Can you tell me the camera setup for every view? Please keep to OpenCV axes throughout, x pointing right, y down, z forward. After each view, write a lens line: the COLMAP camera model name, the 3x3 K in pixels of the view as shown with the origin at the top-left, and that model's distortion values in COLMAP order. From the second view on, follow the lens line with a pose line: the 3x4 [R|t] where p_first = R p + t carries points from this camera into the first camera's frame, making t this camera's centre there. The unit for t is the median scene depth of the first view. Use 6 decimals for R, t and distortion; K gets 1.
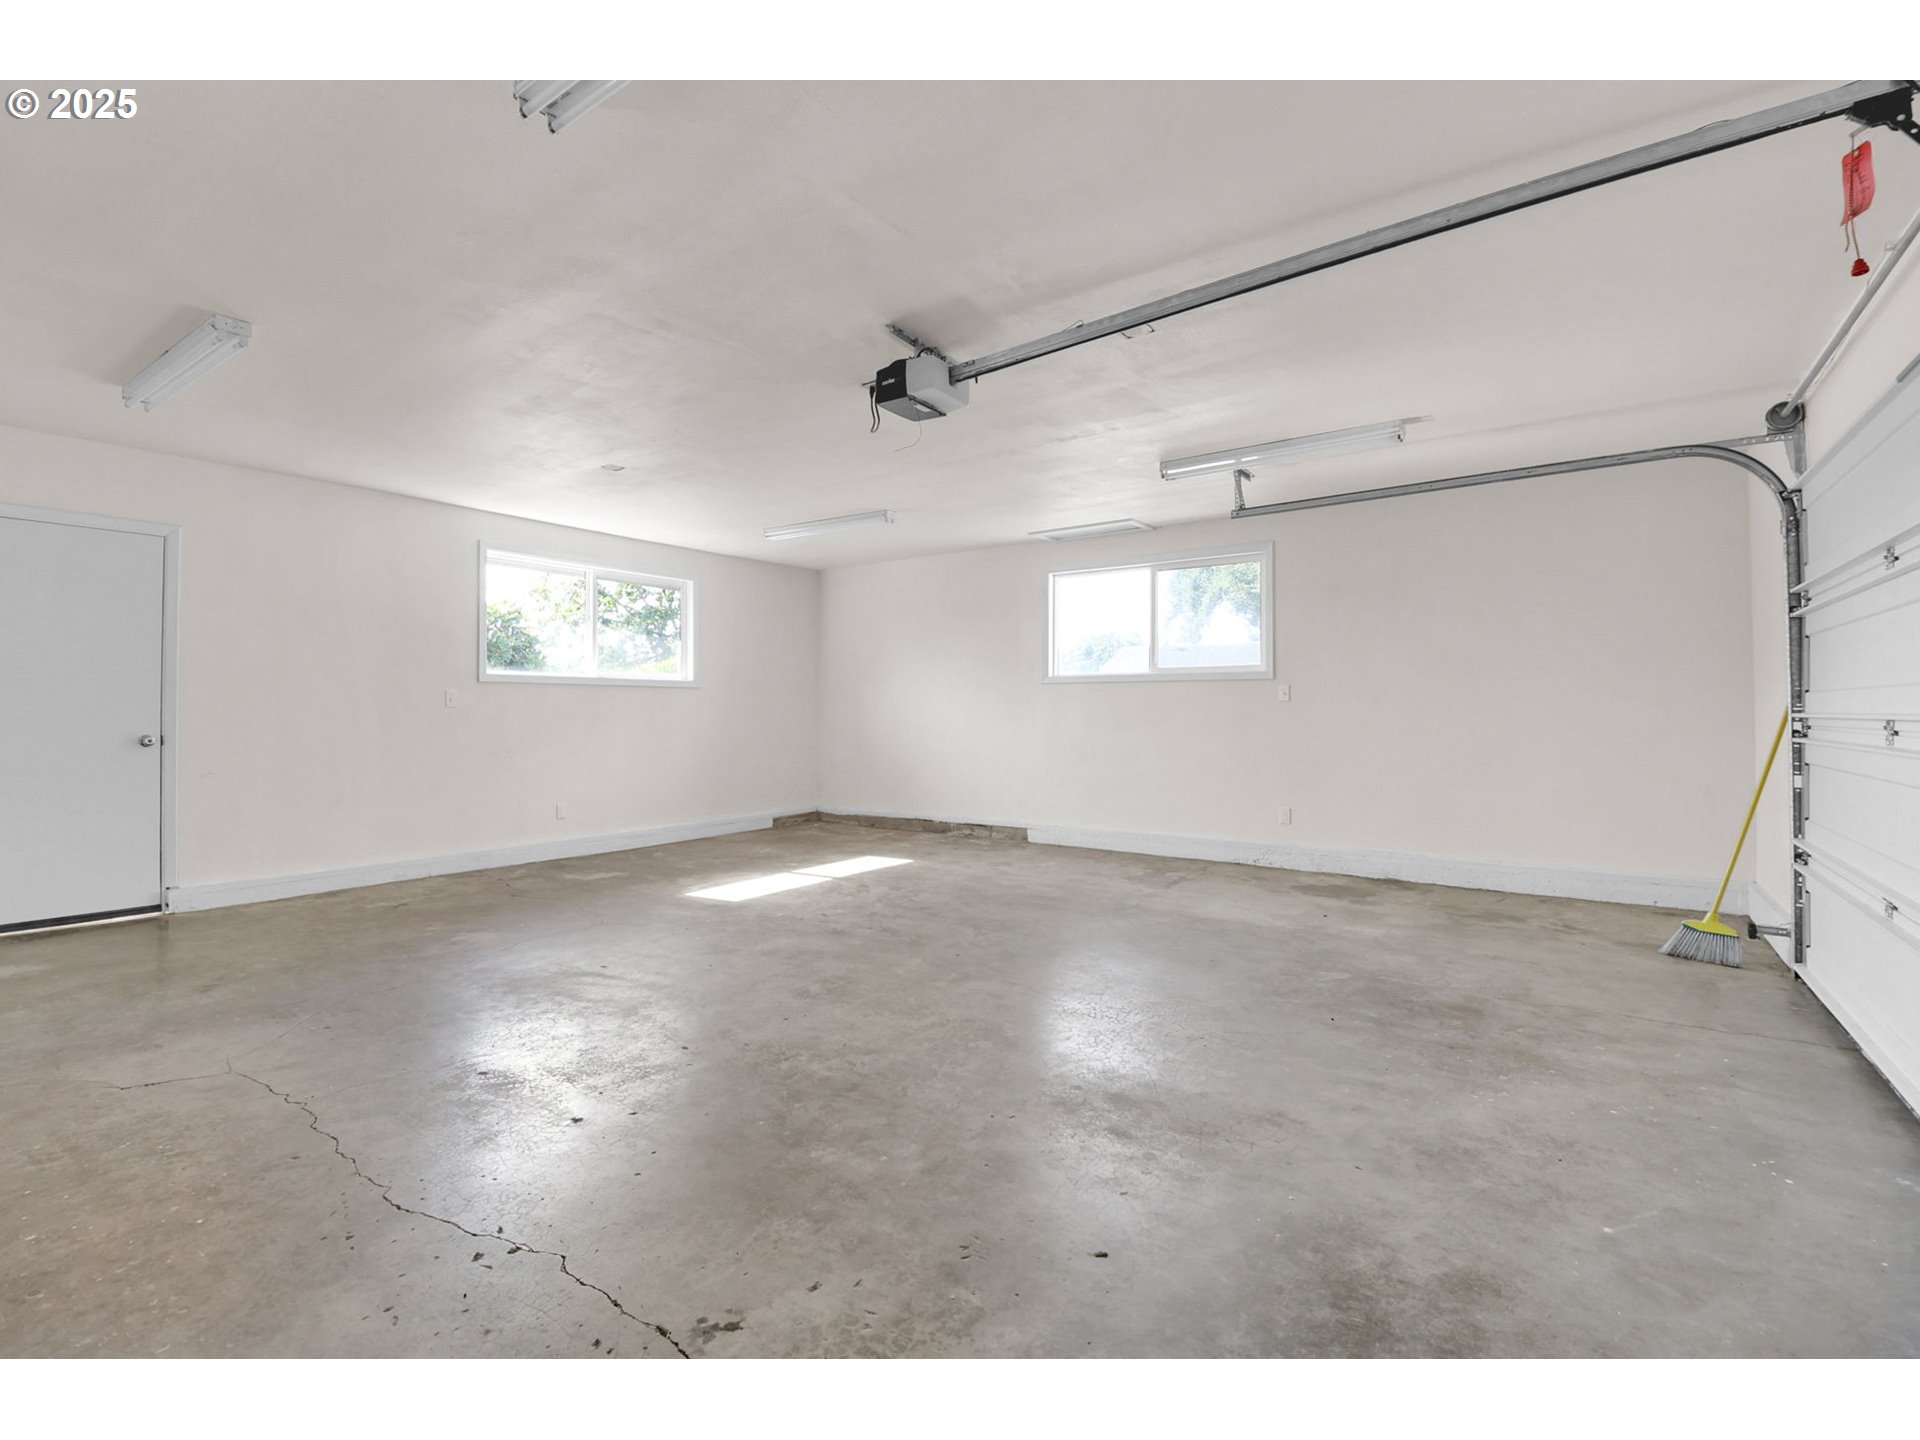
lens RADIAL K [[887.0, 0, 951.4], [0, 887.0, 712.3], [0, 0, 1]] dist [-0.004065, -0.001085]
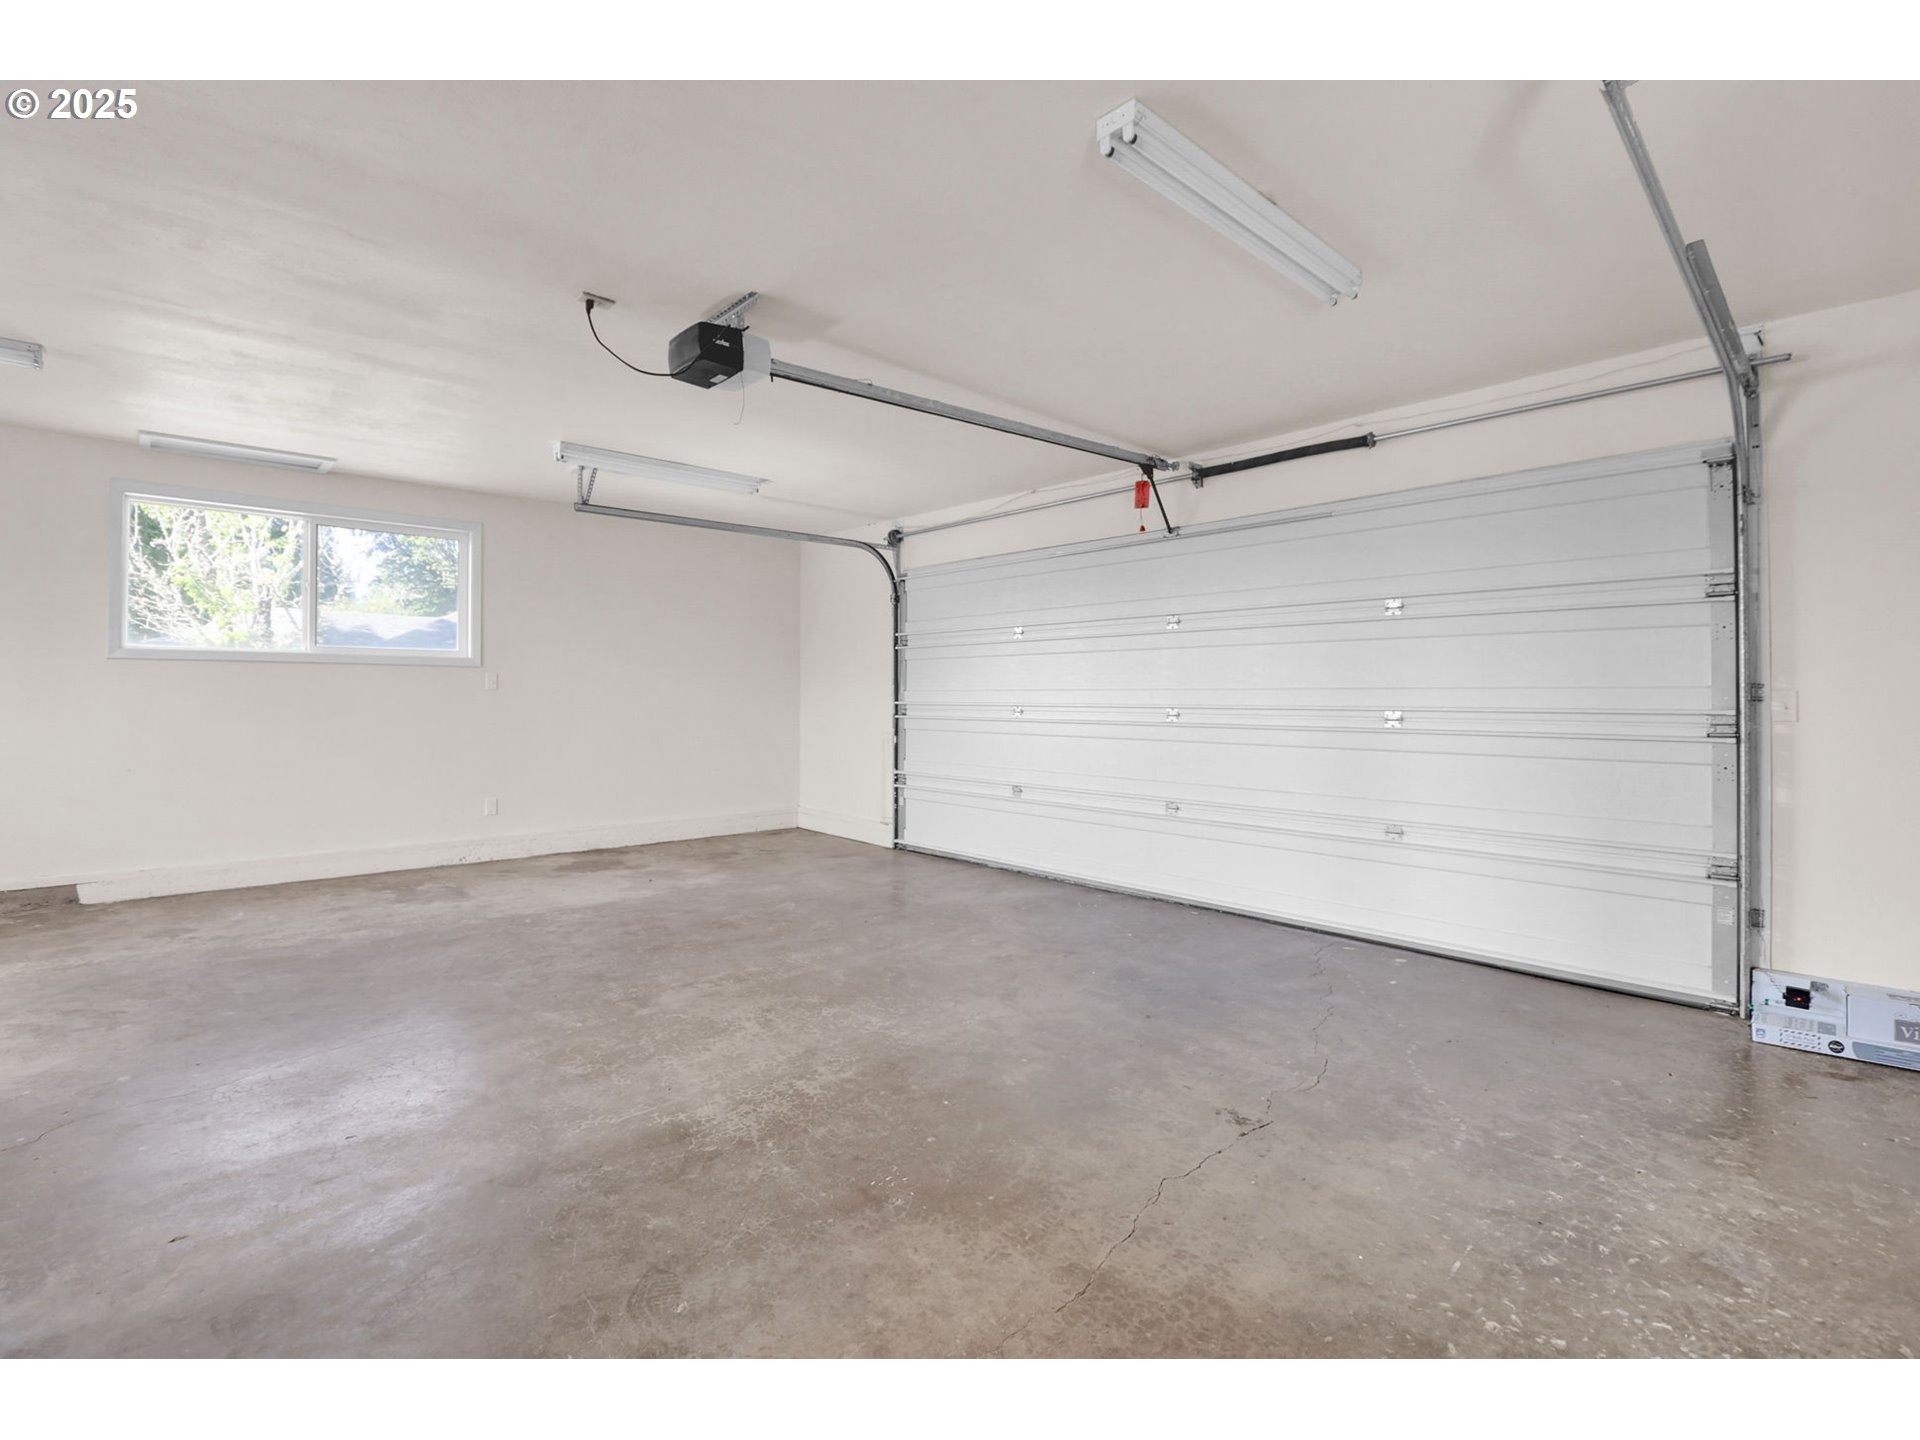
lens RADIAL K [[887.0, 0, 951.1], [0, 887.0, 709.4], [0, 0, 1]] dist [-0.004065, -0.001085]
pose [[0.198962, -0.014244, 0.979904, -0.818470], [-0.001897, 0.999887, 0.014920, -0.010728], [-0.980005, -0.004828, 0.198913, 0.523365]]
